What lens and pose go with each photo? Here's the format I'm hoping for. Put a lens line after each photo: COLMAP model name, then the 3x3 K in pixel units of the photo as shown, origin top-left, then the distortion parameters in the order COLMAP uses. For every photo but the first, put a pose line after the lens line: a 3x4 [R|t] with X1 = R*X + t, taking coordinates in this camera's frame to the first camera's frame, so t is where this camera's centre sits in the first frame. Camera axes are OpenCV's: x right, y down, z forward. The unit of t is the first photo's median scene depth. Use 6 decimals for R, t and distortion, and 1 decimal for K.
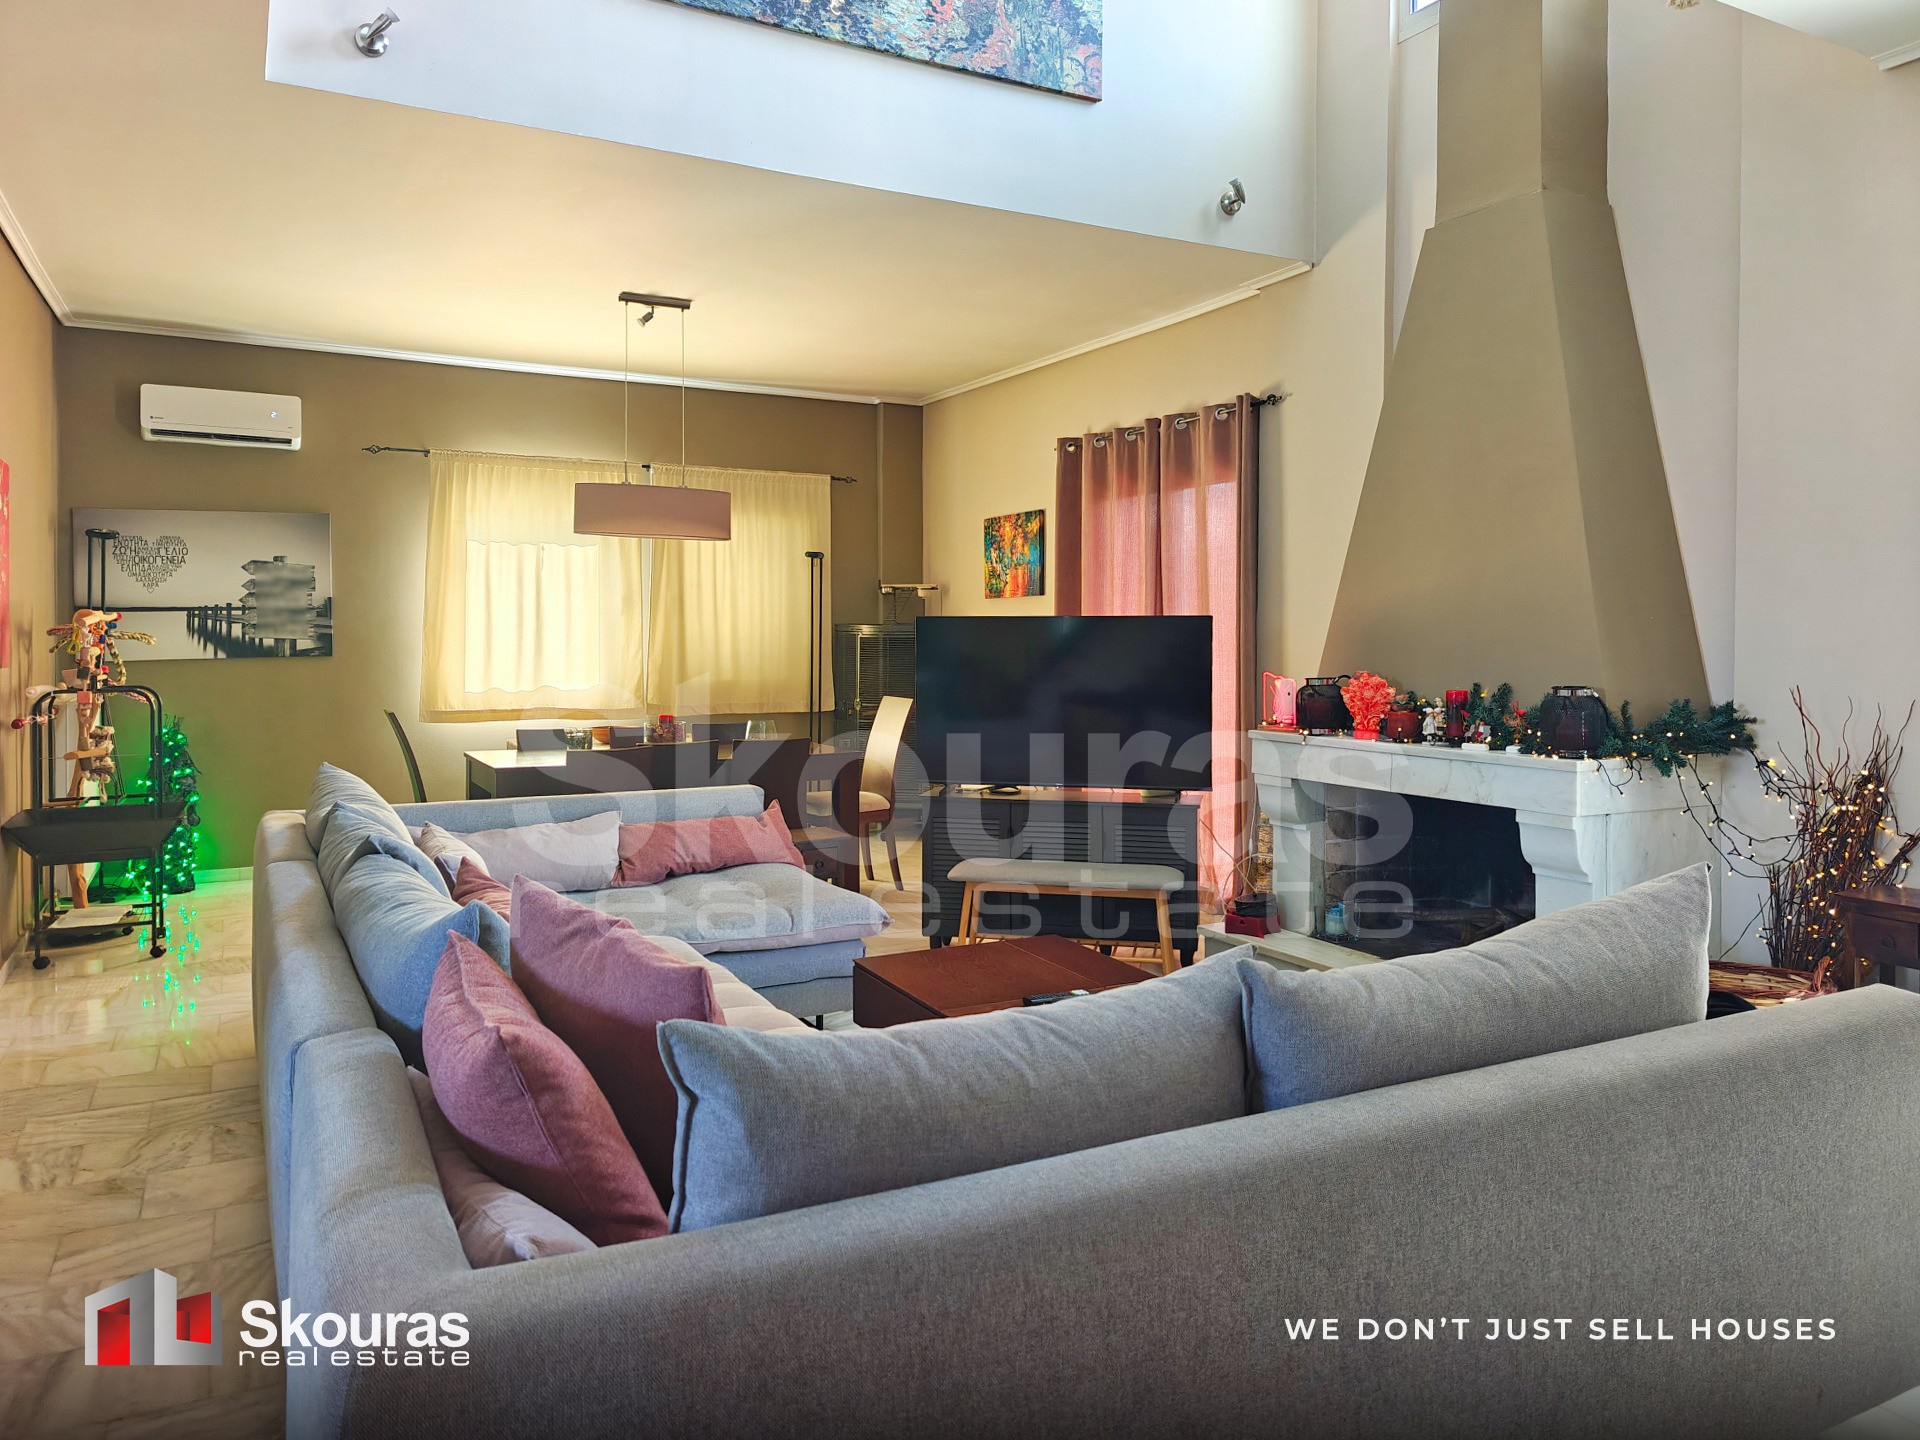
lens RADIAL K [[1331.6, 0, 947.8], [0, 1331.6, 665.7], [0, 0, 1]] dist [0.034576, -0.035447]
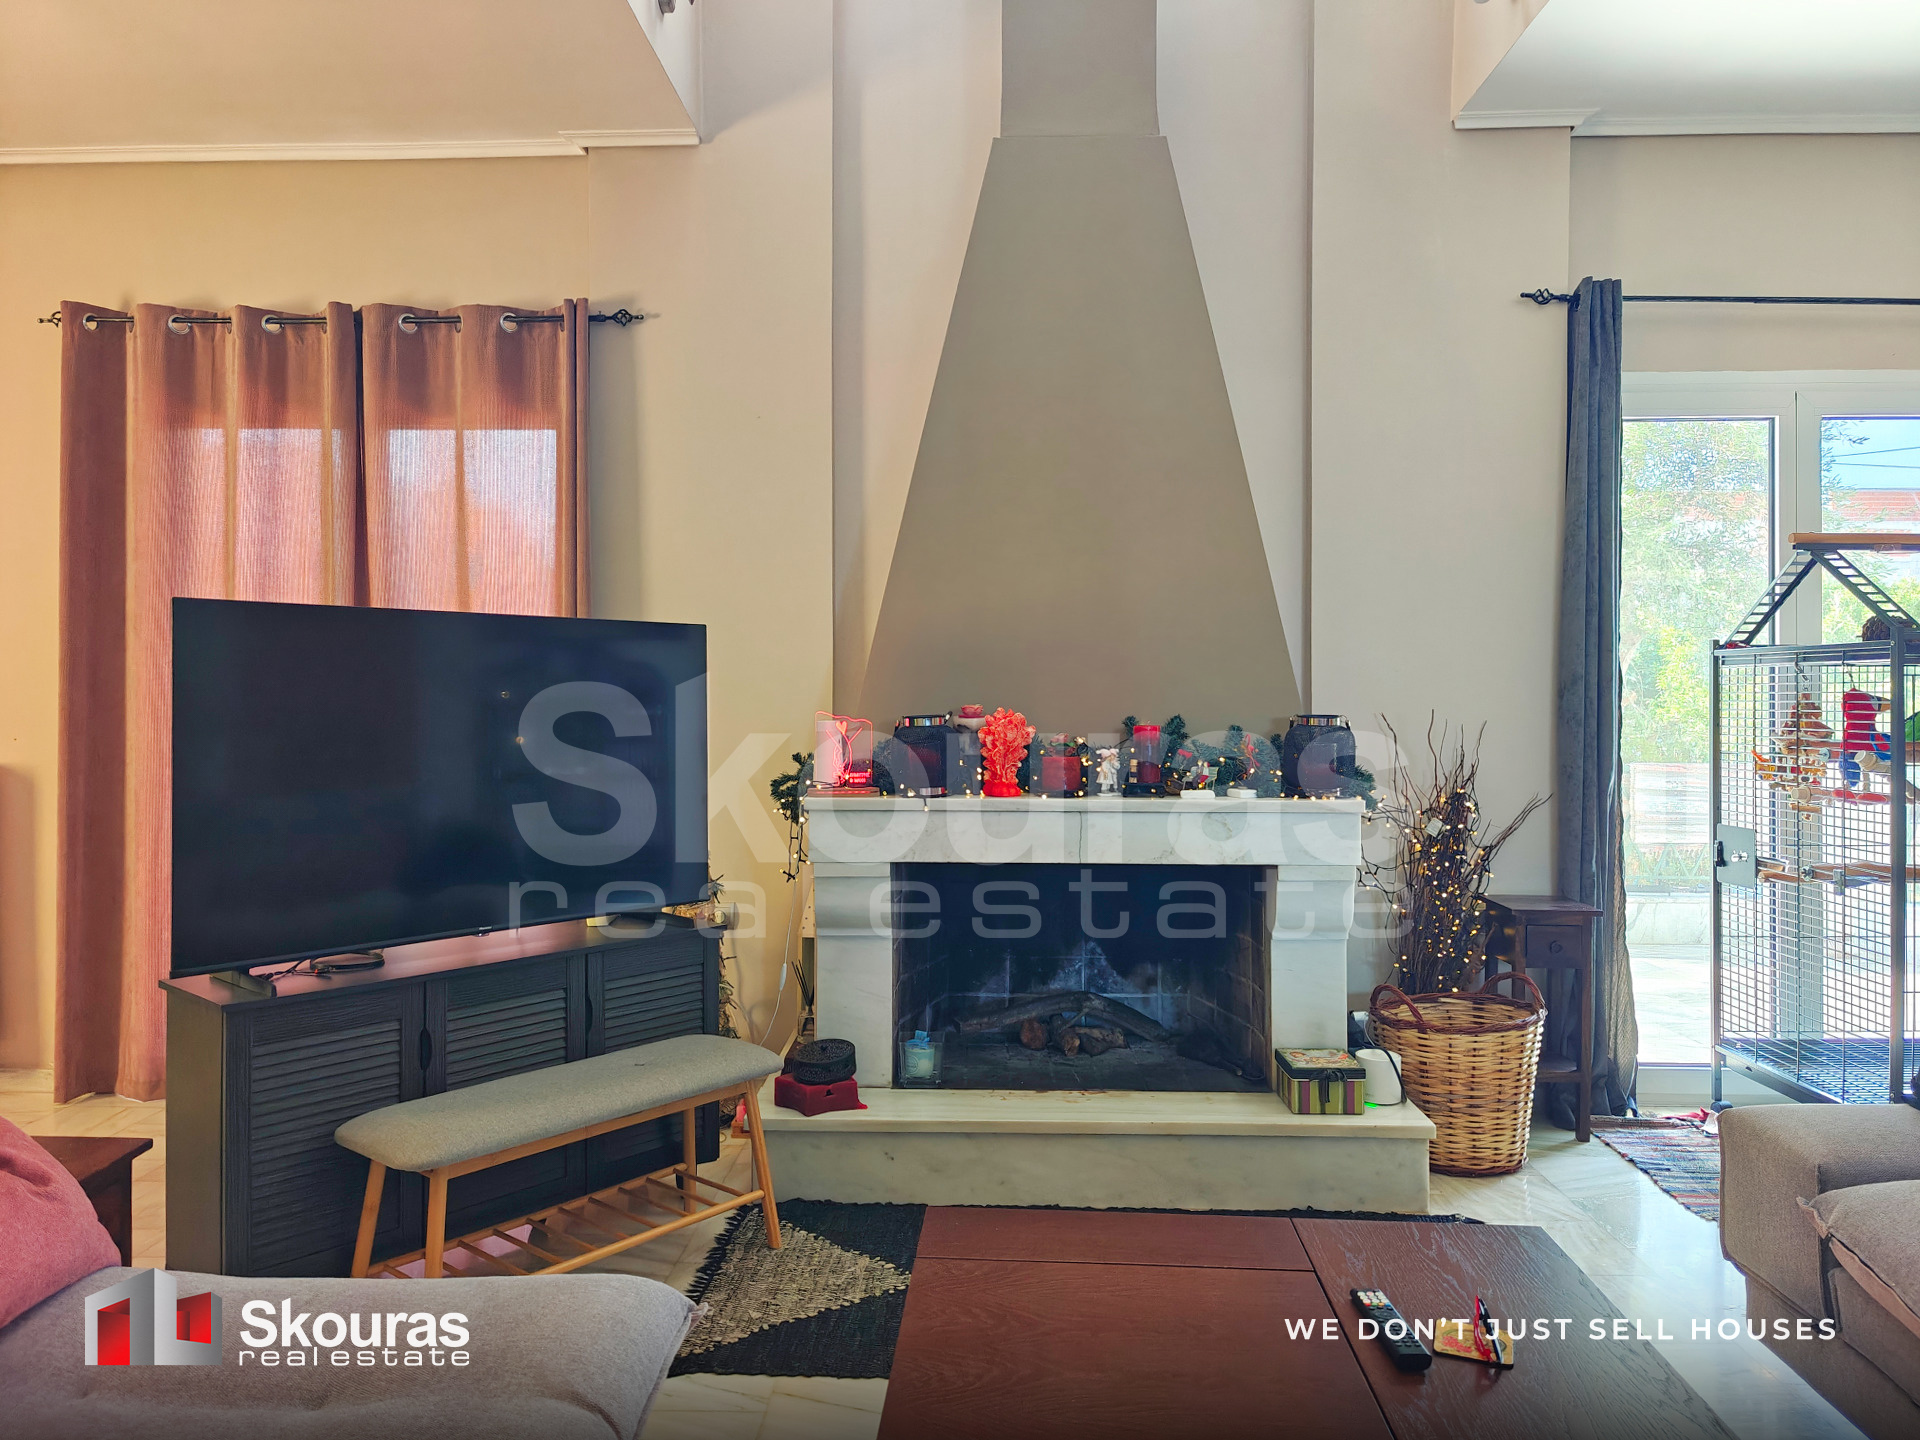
lens RADIAL K [[1331.6, 0, 972.7], [0, 1331.6, 682.1], [0, 0, 1]] dist [0.034576, -0.035447]
pose [[0.501014, 0.004274, 0.865429, -0.196309], [0.020009, 0.999663, -0.016521, 0.002197], [-0.865208, 0.025594, 0.500760, 0.385241]]
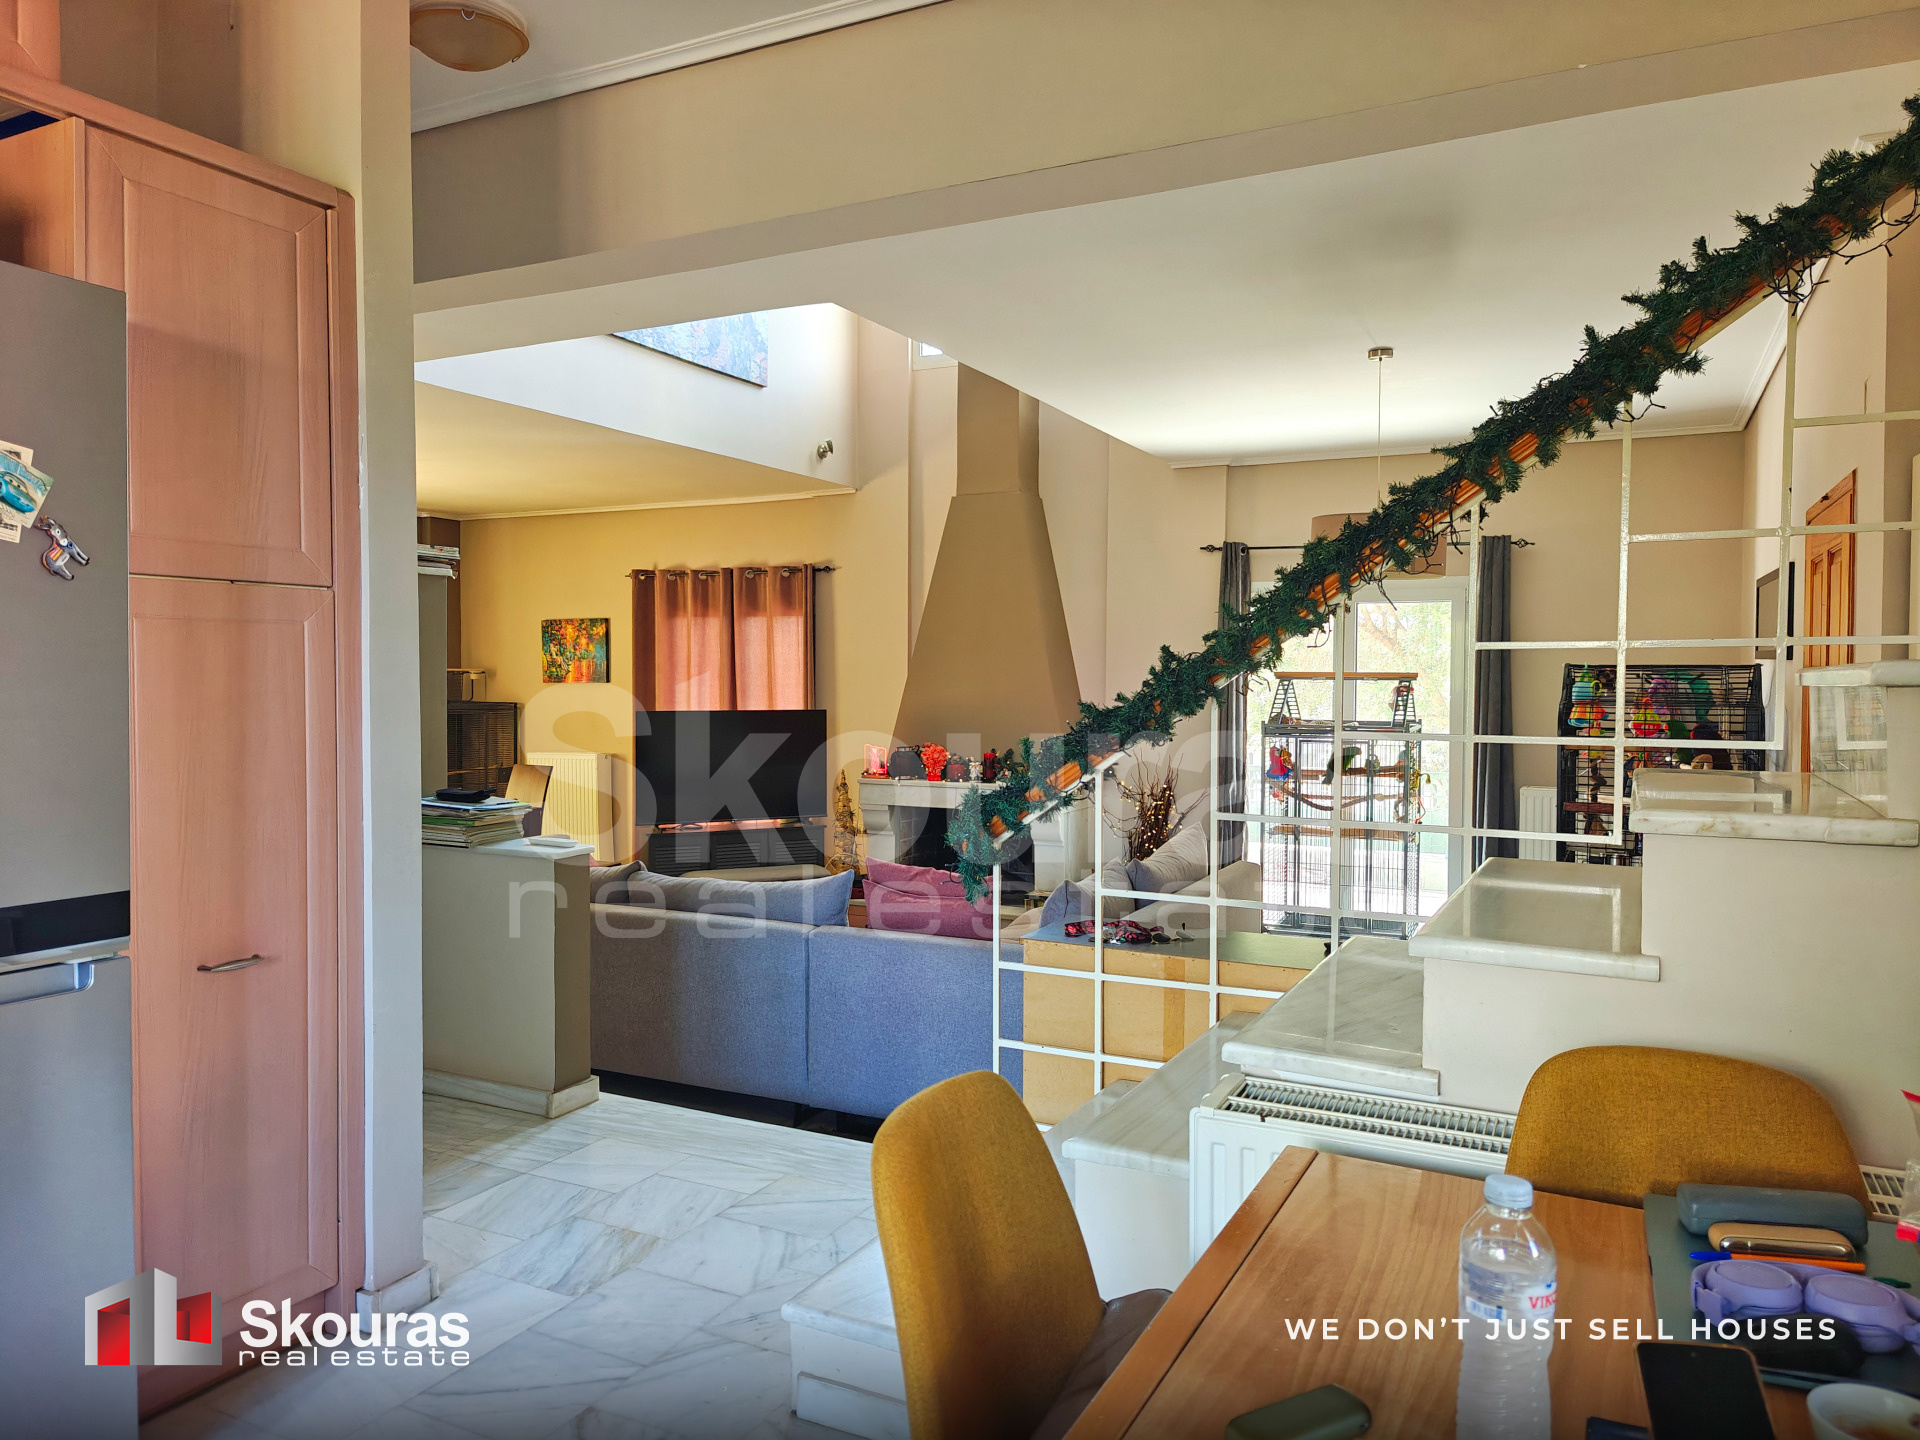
lens RADIAL K [[1331.6, 0, 954.1], [0, 1331.6, 716.4], [0, 0, 1]] dist [0.034576, -0.035447]
pose [[0.815161, -0.014442, 0.579055, -0.417664], [0.010168, 0.999892, 0.010624, -0.029906], [-0.579145, -0.002773, 0.815220, -0.283086]]
